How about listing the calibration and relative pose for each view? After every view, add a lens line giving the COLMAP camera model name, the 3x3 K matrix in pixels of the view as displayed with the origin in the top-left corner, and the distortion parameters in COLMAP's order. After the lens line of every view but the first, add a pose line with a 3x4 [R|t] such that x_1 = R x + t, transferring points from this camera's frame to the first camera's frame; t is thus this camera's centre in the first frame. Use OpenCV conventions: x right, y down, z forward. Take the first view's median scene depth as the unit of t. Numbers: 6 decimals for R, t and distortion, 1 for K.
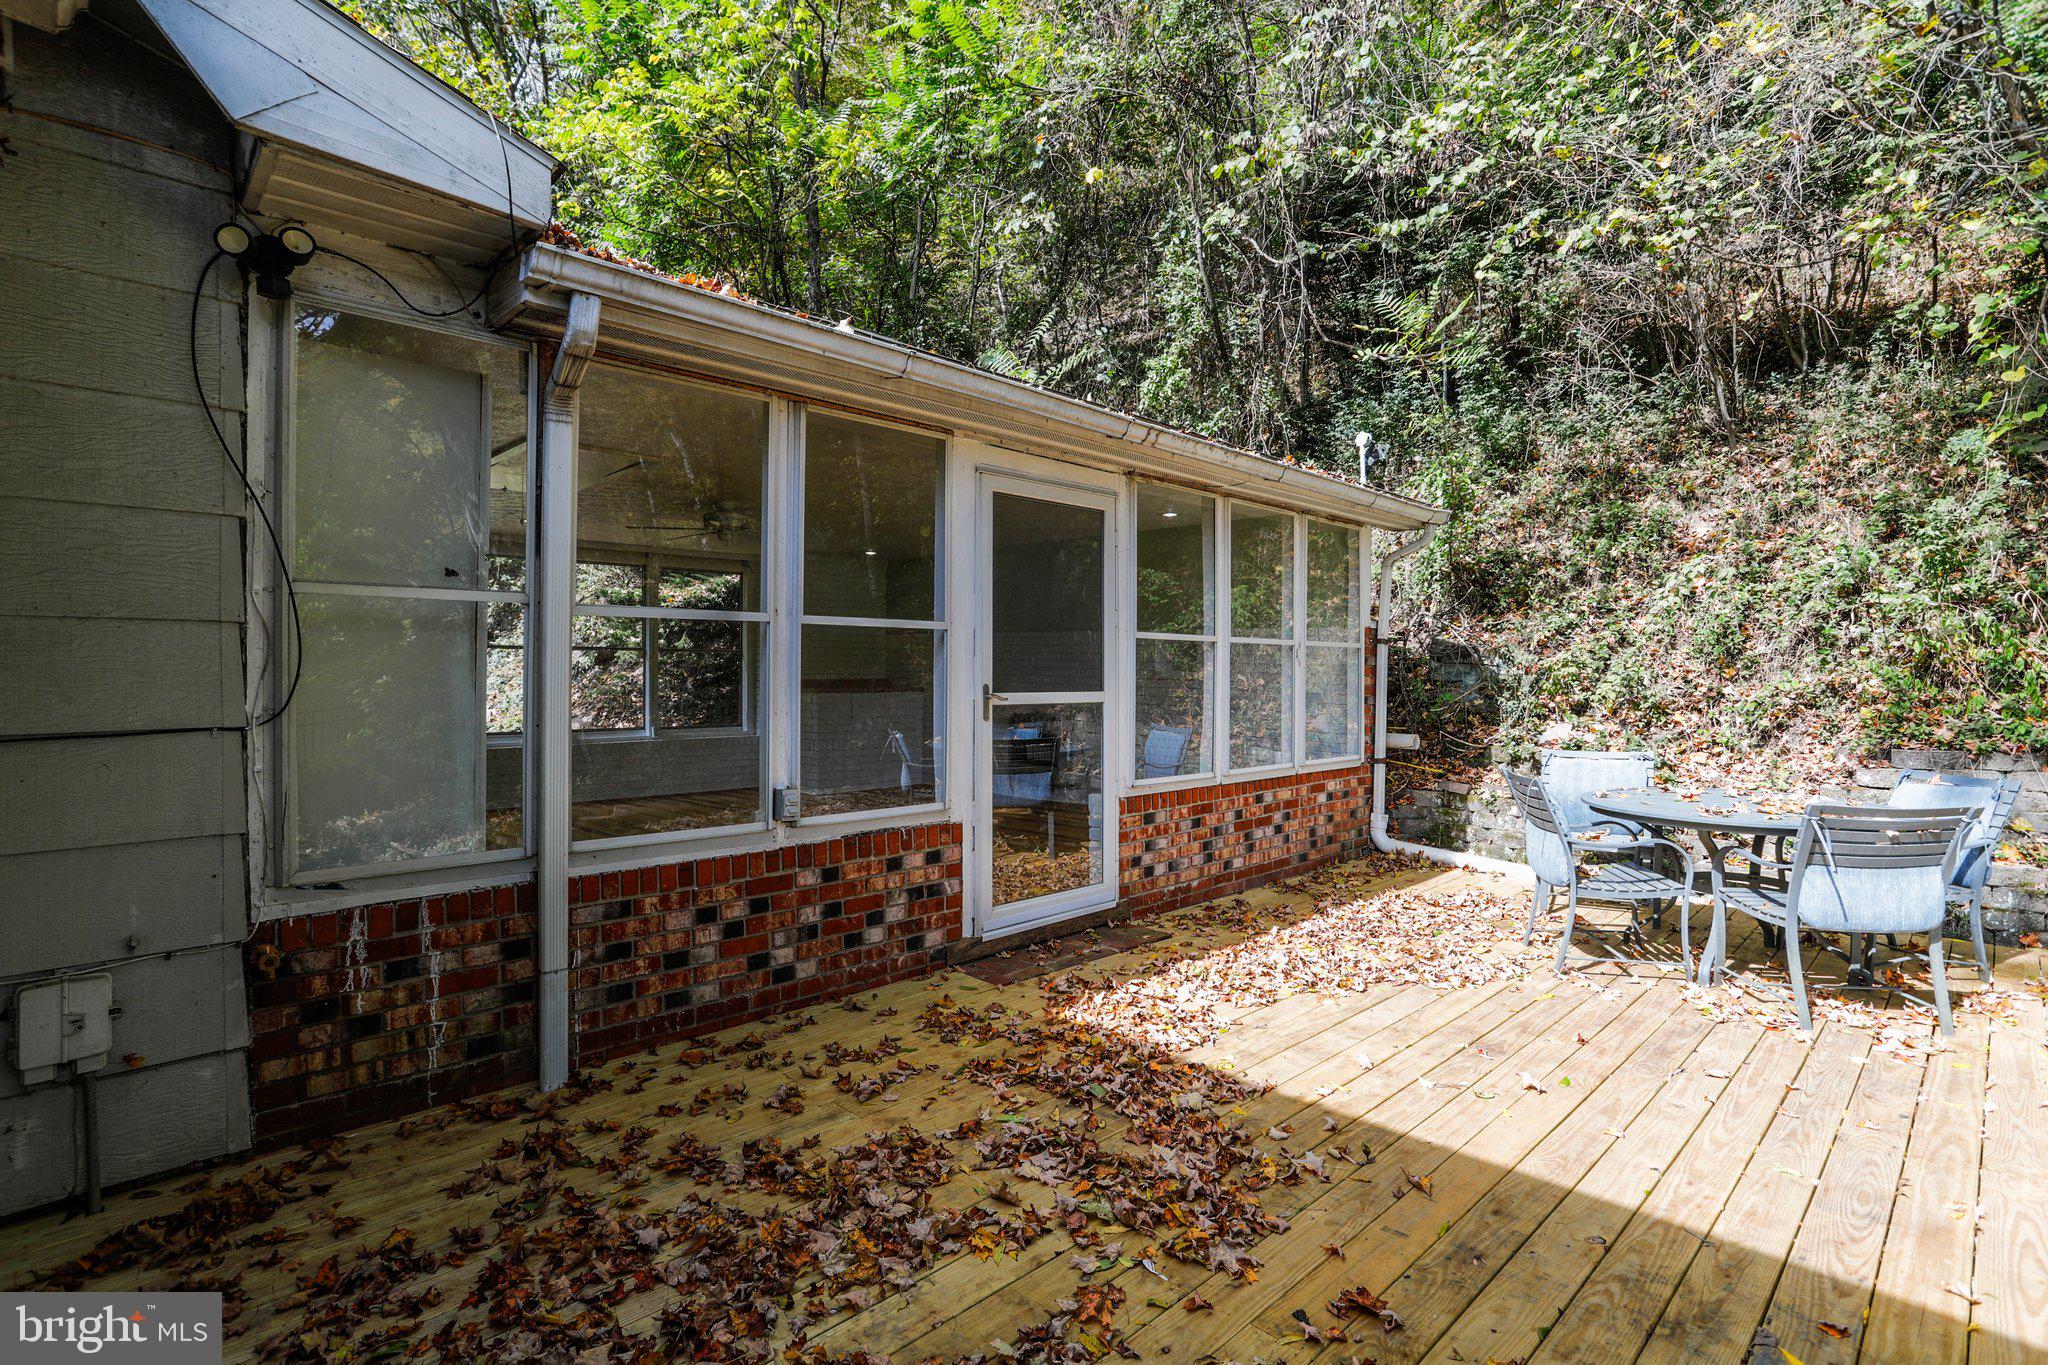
lens RADIAL K [[990.9, 0, 1019.8], [0, 990.9, 680.0], [0, 0, 1]] dist [-0.046138, 0.016243]
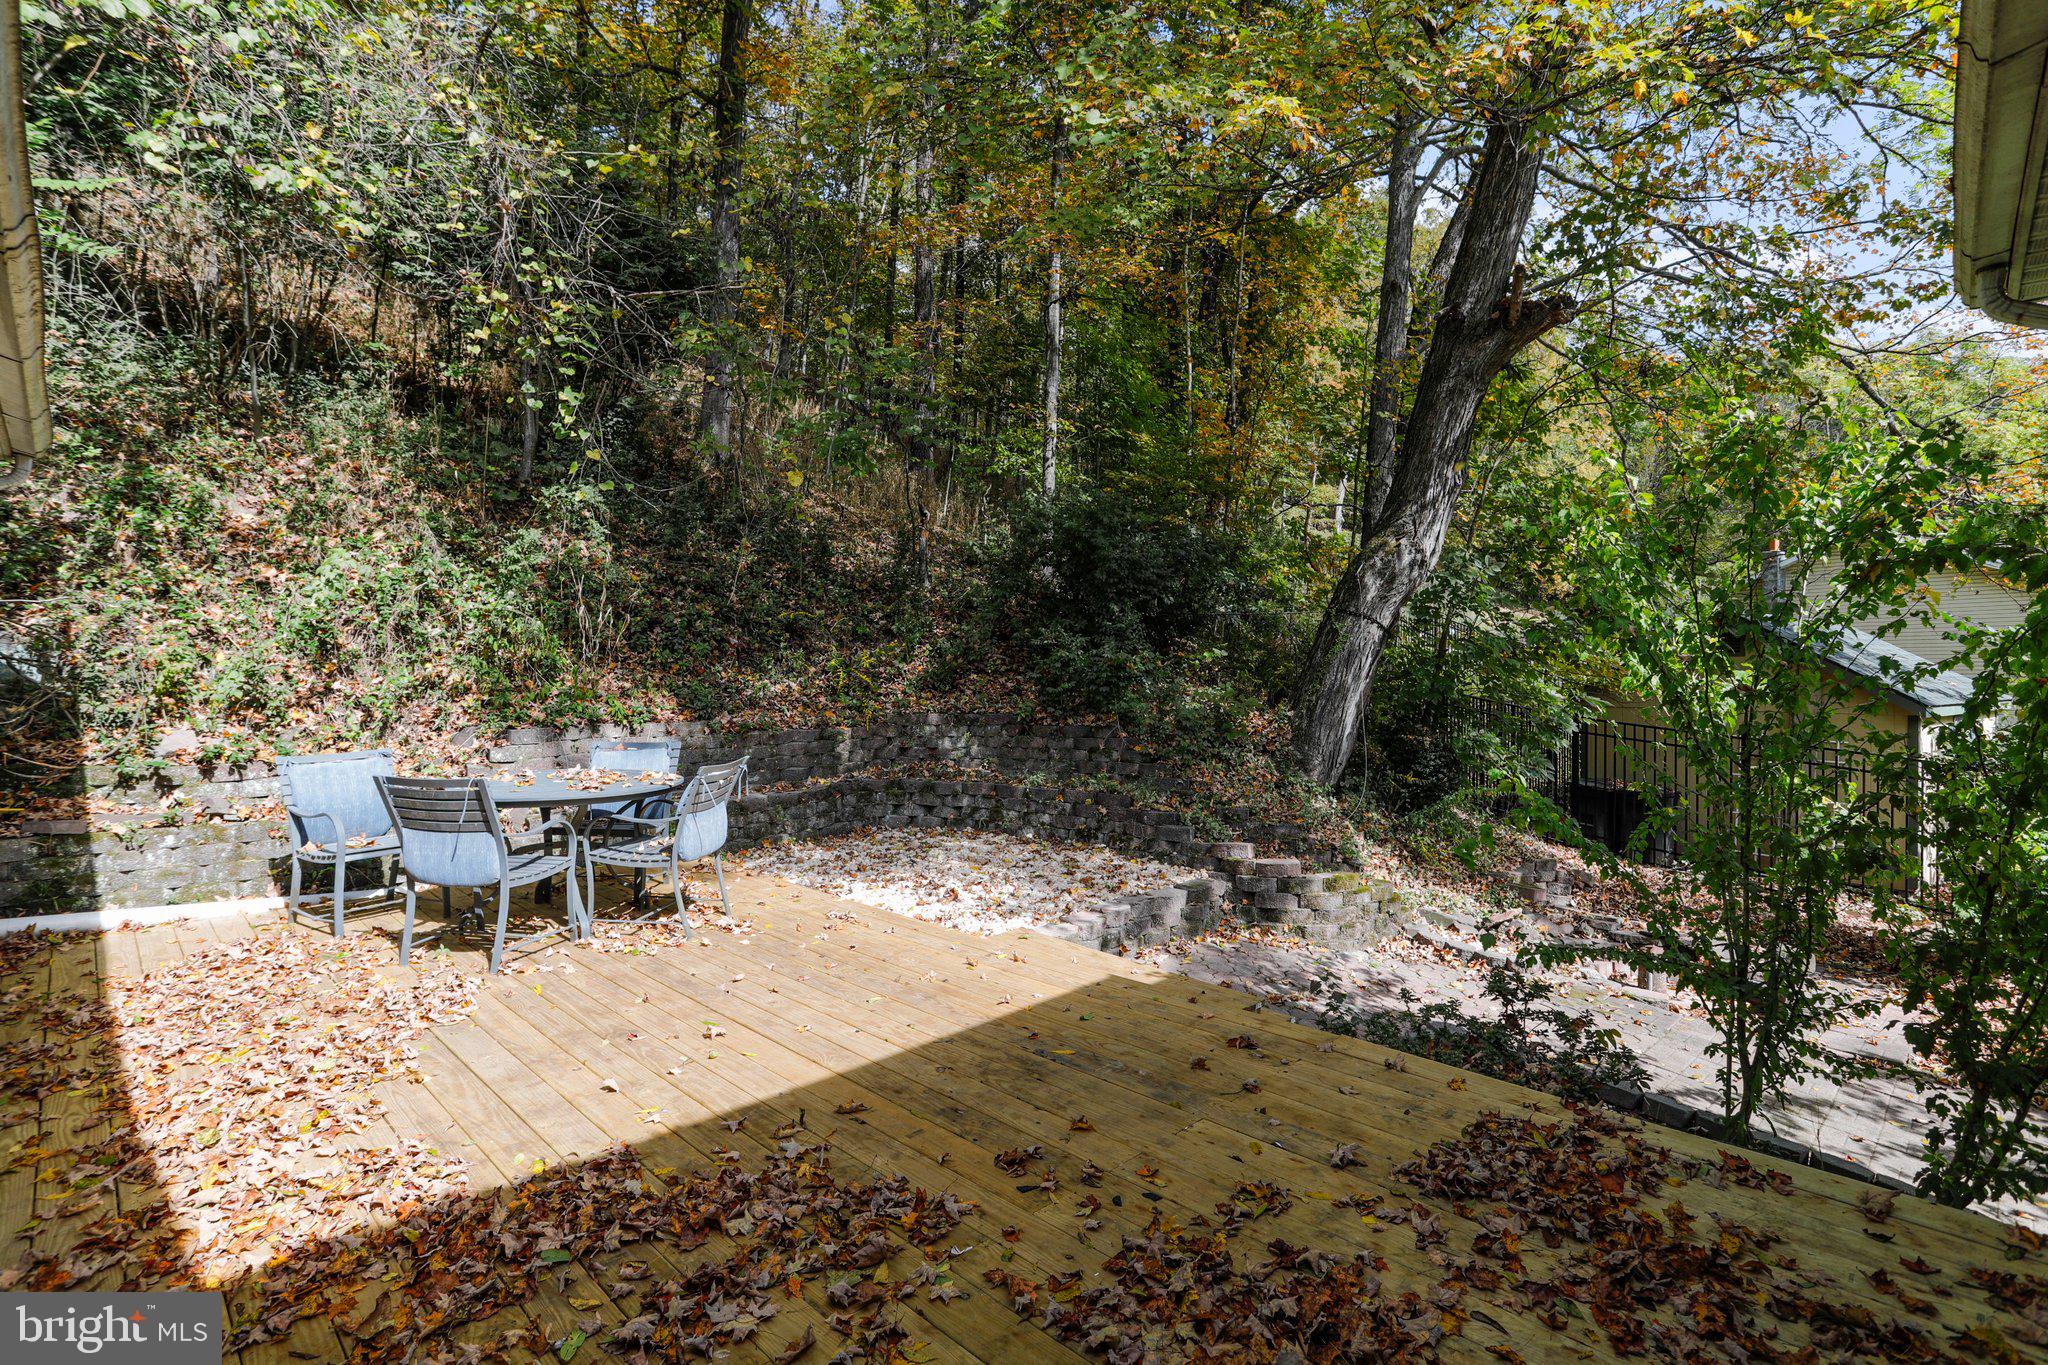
lens RADIAL K [[990.9, 0, 1026.0], [0, 990.9, 676.6], [0, 0, 1]] dist [-0.046138, 0.016243]
pose [[-0.002845, -0.014493, 0.999891, -0.555417], [0.009734, 0.999847, 0.014520, -0.012179], [-0.999949, 0.009774, -0.002703, 0.573883]]
